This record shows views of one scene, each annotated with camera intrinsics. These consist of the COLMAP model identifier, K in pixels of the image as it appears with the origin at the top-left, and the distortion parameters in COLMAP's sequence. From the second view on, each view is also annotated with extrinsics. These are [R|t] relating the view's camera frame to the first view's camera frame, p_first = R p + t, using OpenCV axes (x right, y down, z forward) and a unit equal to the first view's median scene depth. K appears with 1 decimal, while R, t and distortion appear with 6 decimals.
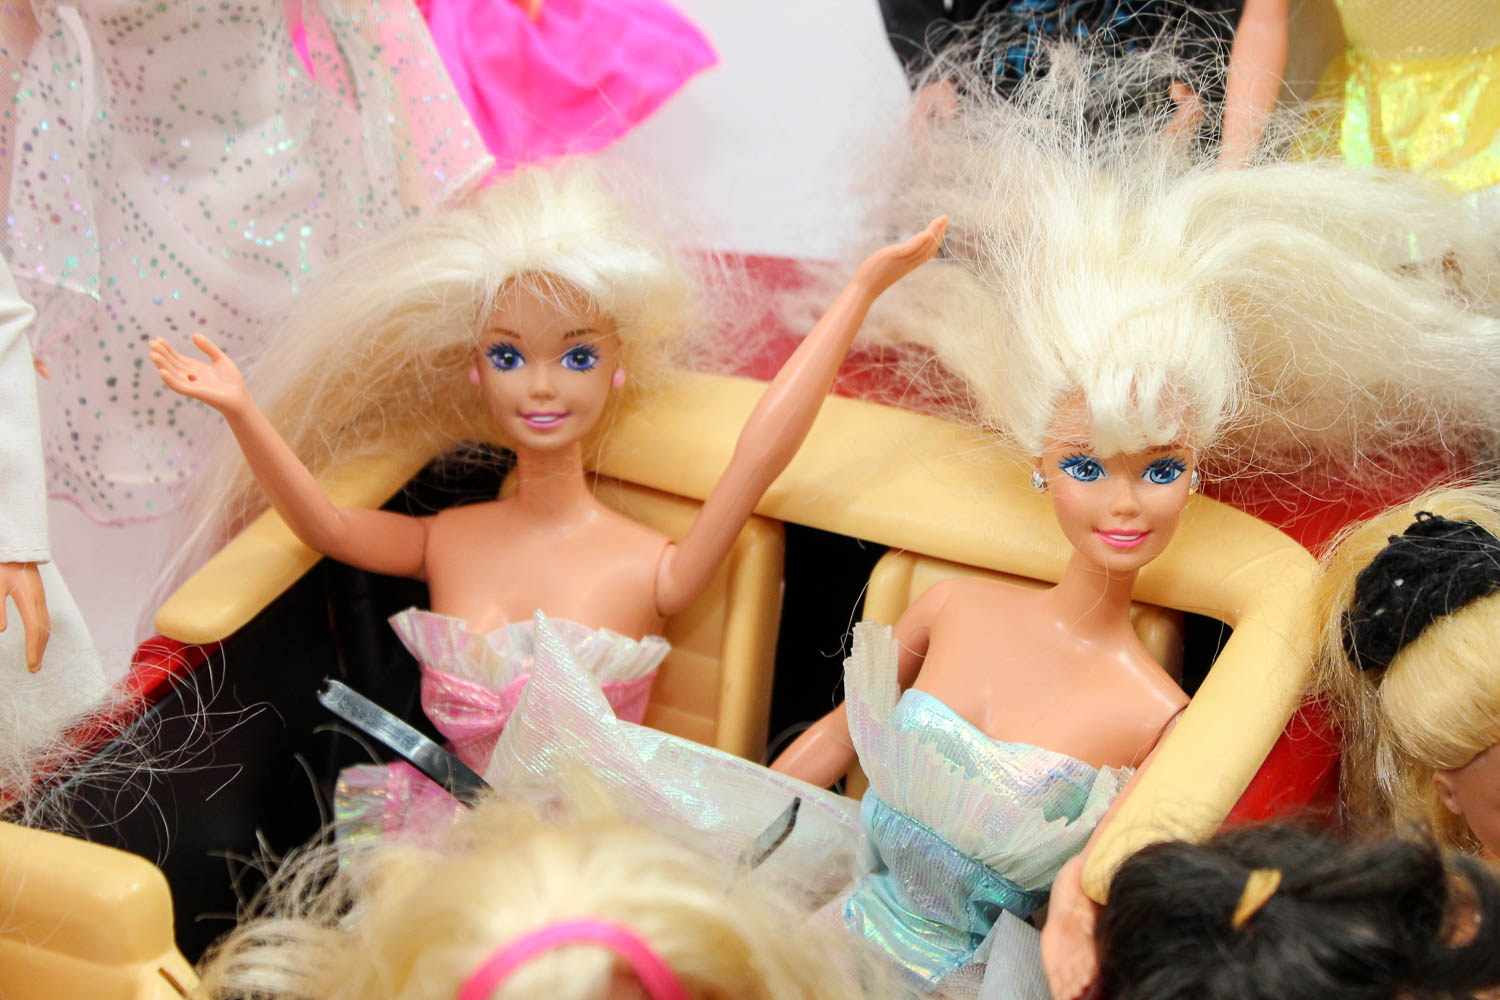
lens RADIAL K [[2950.7, 0, 743.6], [0, 2950.7, 513.3], [0, 0, 1]] dist [0.028150, 0.000000]
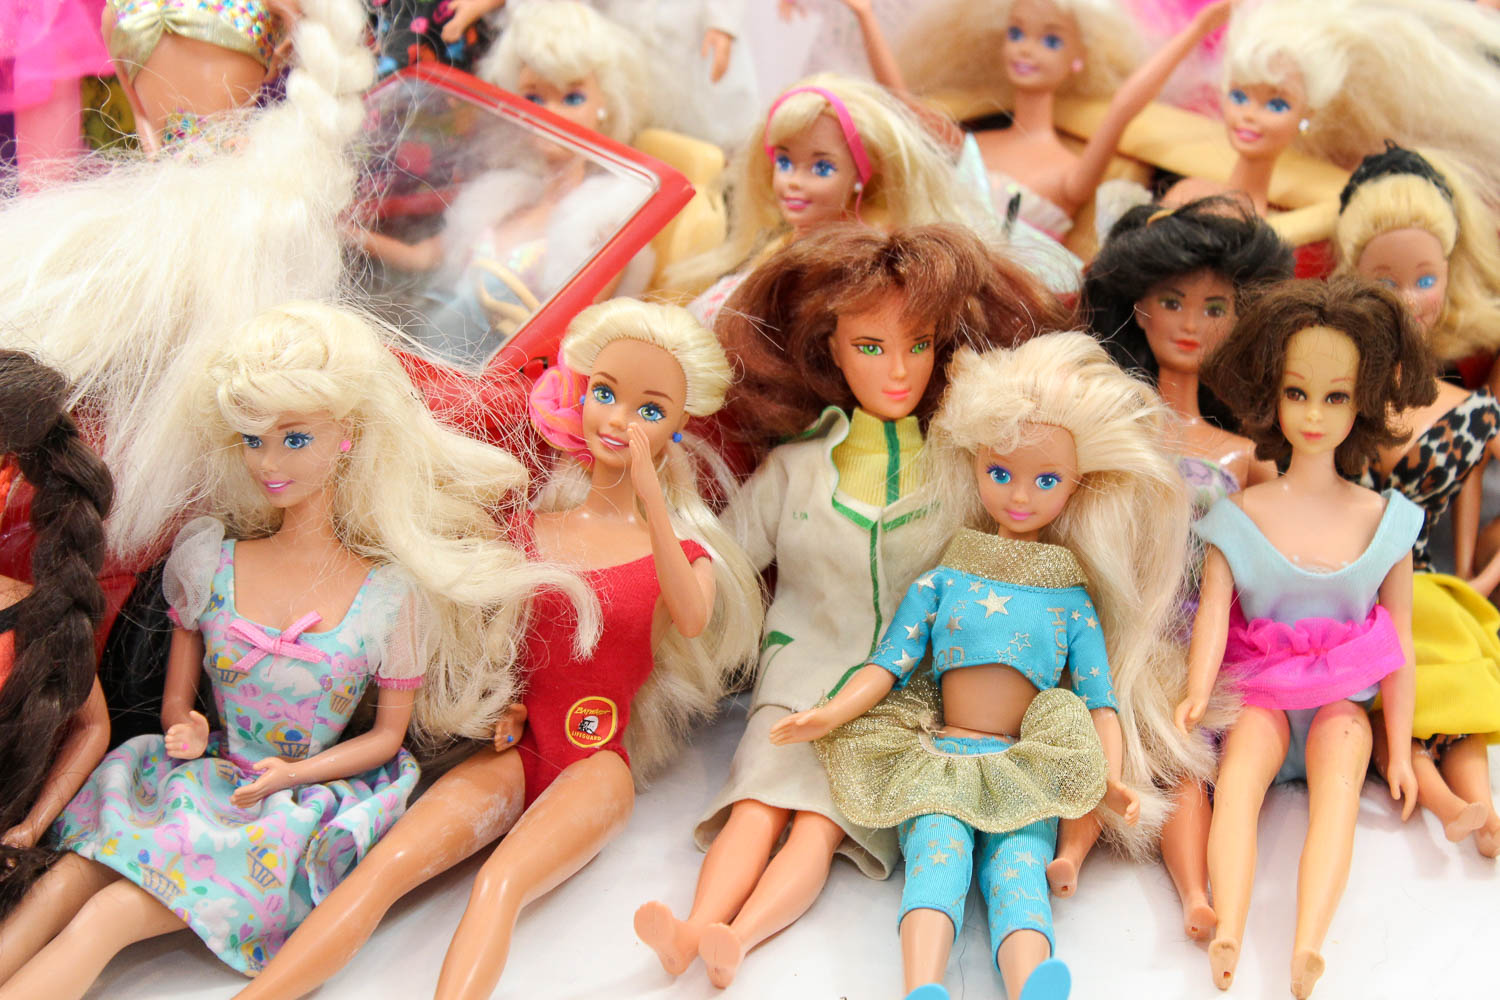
lens RADIAL K [[3492.0, 0, 743.9], [0, 3492.0, 463.2], [0, 0, 1]] dist [0.071396, 0.000000]
pose [[0.875885, 0.223486, -0.427645, 0.760971], [-0.302033, 0.945106, -0.124702, 0.521312], [0.376301, 0.238388, 0.895304, -0.956239]]
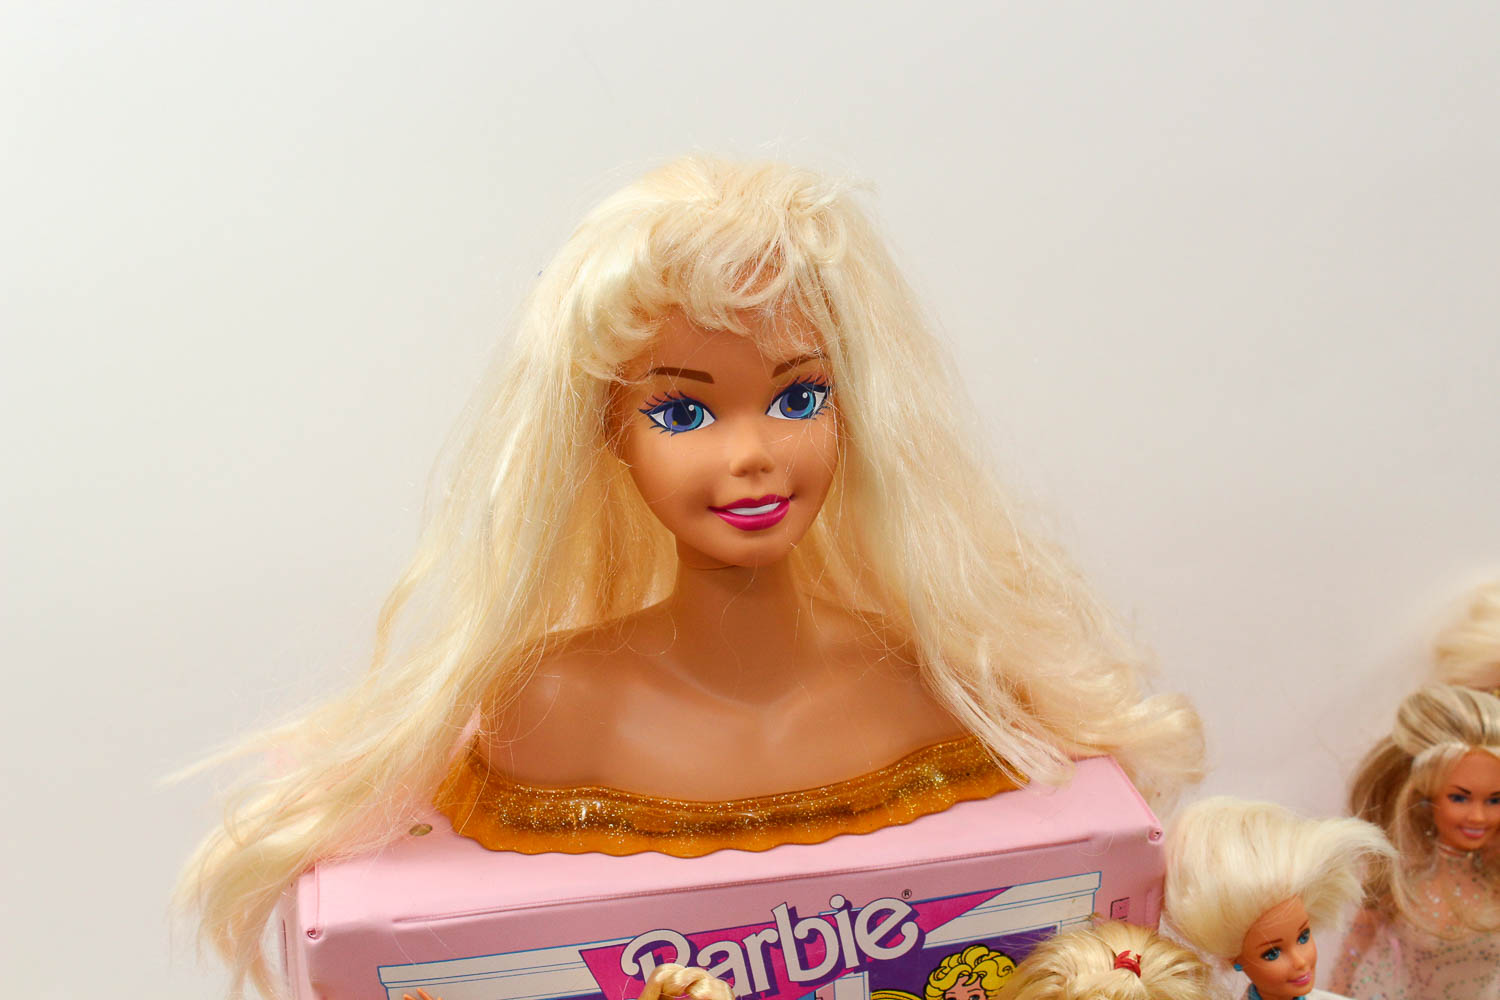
lens RADIAL K [[2286.7, 0, 740.9], [0, 2286.7, 492.9], [0, 0, 1]] dist [-0.034292, 0.000000]
pose [[0.946376, 0.100896, -0.306908, -0.207610], [-0.157426, 0.973587, -0.165367, -0.141693], [0.282116, 0.204815, 0.937263, -0.591285]]
